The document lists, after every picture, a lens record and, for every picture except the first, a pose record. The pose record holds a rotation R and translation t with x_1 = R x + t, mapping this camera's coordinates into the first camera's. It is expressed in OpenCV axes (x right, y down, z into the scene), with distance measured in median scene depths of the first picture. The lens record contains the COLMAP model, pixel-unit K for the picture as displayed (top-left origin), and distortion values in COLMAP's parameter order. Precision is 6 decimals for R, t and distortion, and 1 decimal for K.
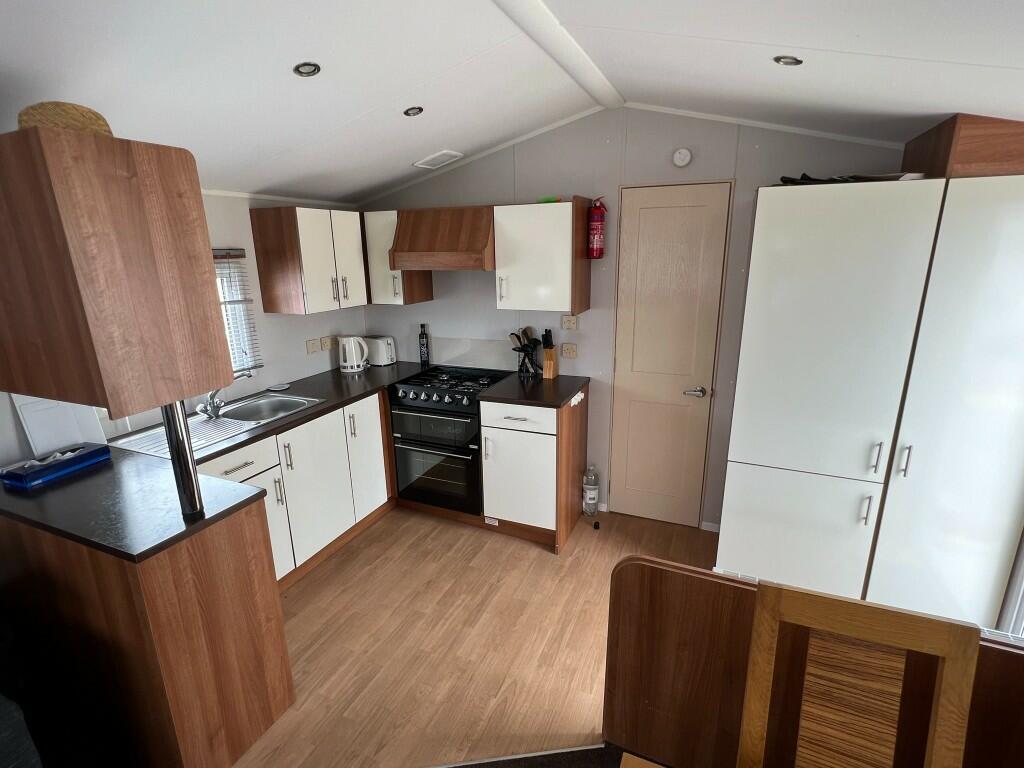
lens RADIAL K [[496.3, 0, 514.6], [0, 496.3, 380.3], [0, 0, 1]] dist [-0.003375, 0.001217]
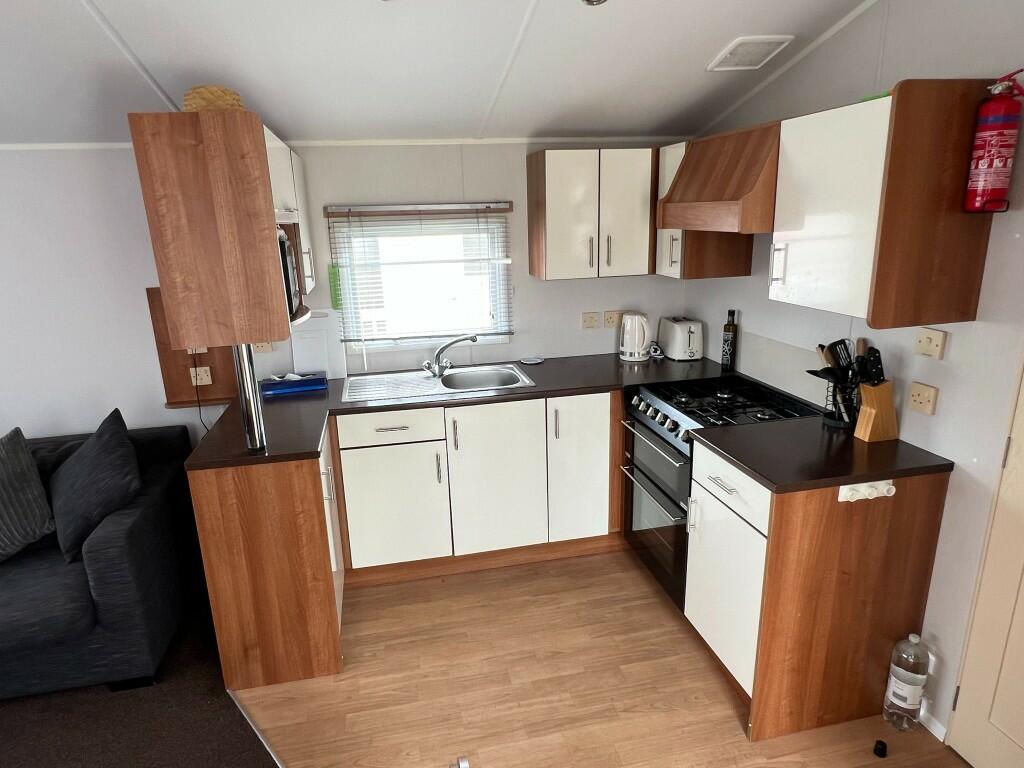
lens RADIAL K [[620.9, 0, 508.0], [0, 620.9, 385.6], [0, 0, 1]] dist [0.001179, -0.001228]
pose [[0.582677, 0.218855, -0.782681, 0.468883], [-0.188411, 0.973198, 0.131863, -0.100942], [0.790562, 0.070632, 0.608295, 0.385444]]
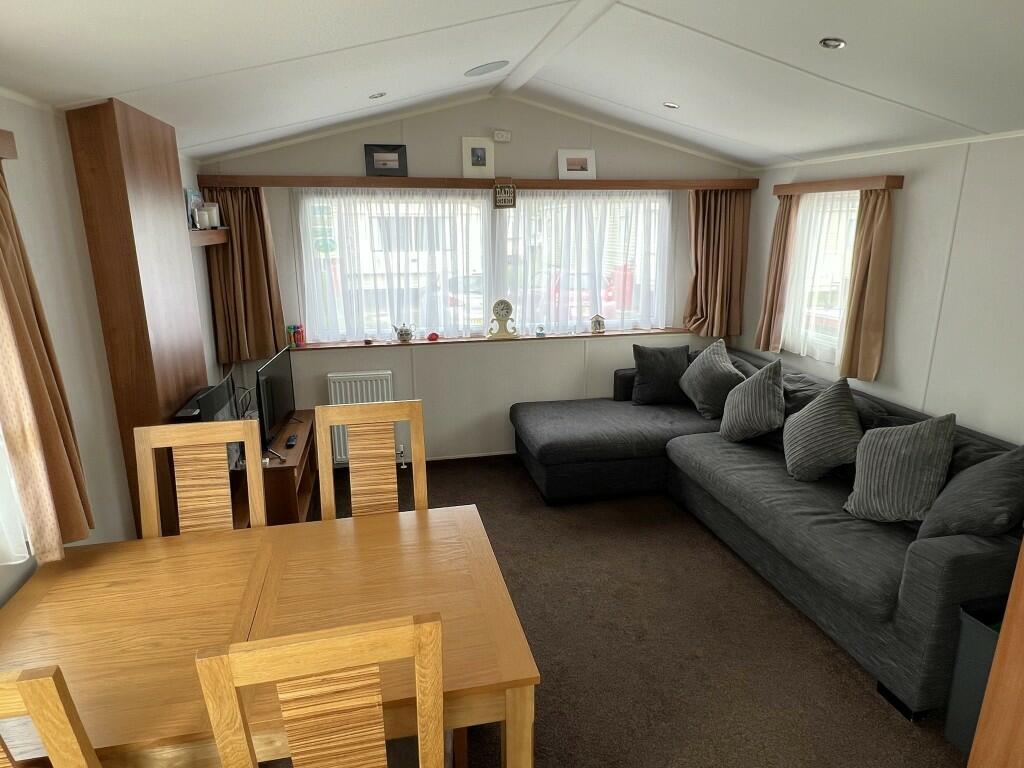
lens RADIAL K [[620.9, 0, 511.2], [0, 620.9, 384.2], [0, 0, 1]] dist [0.001179, -0.001228]
pose [[-0.808294, 0.163965, -0.565488, 0.366878], [-0.139930, 0.879427, 0.455003, -0.147320], [0.571910, 0.446905, -0.687892, 0.624279]]
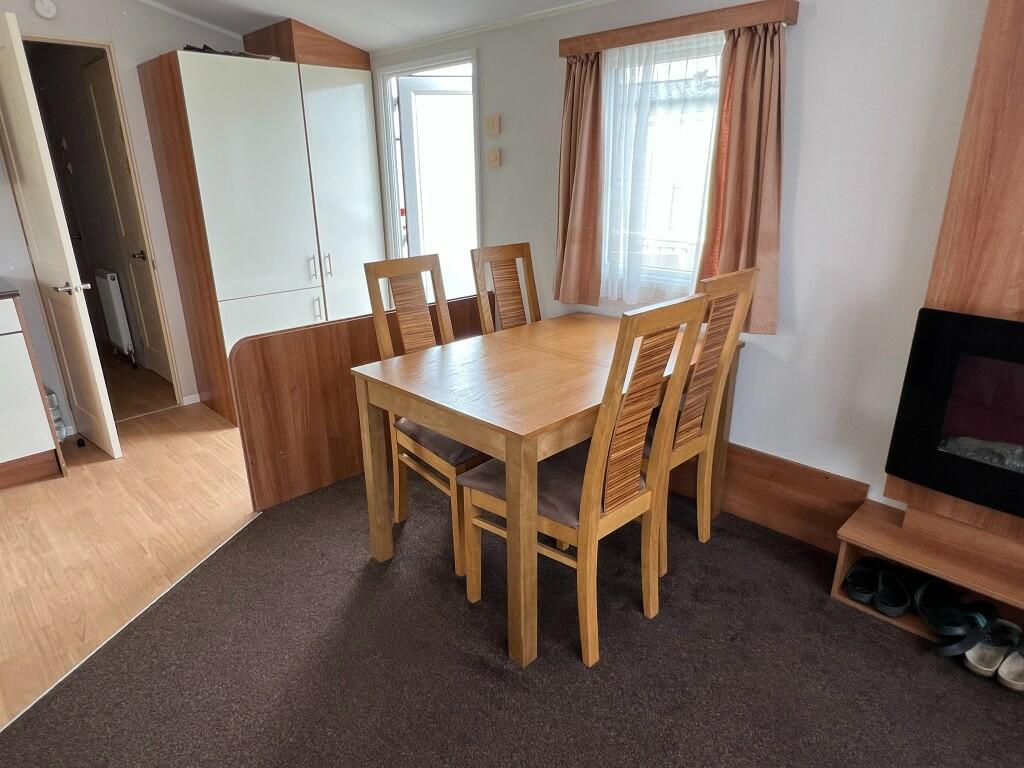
lens RADIAL K [[620.9, 0, 512.0], [0, 620.9, 385.6], [0, 0, 1]] dist [0.001179, -0.001228]
pose [[0.368785, -0.305885, 0.877743, -0.618488], [0.244899, 0.942912, 0.225701, 0.182231], [-0.896673, 0.131723, 0.422643, -0.180358]]
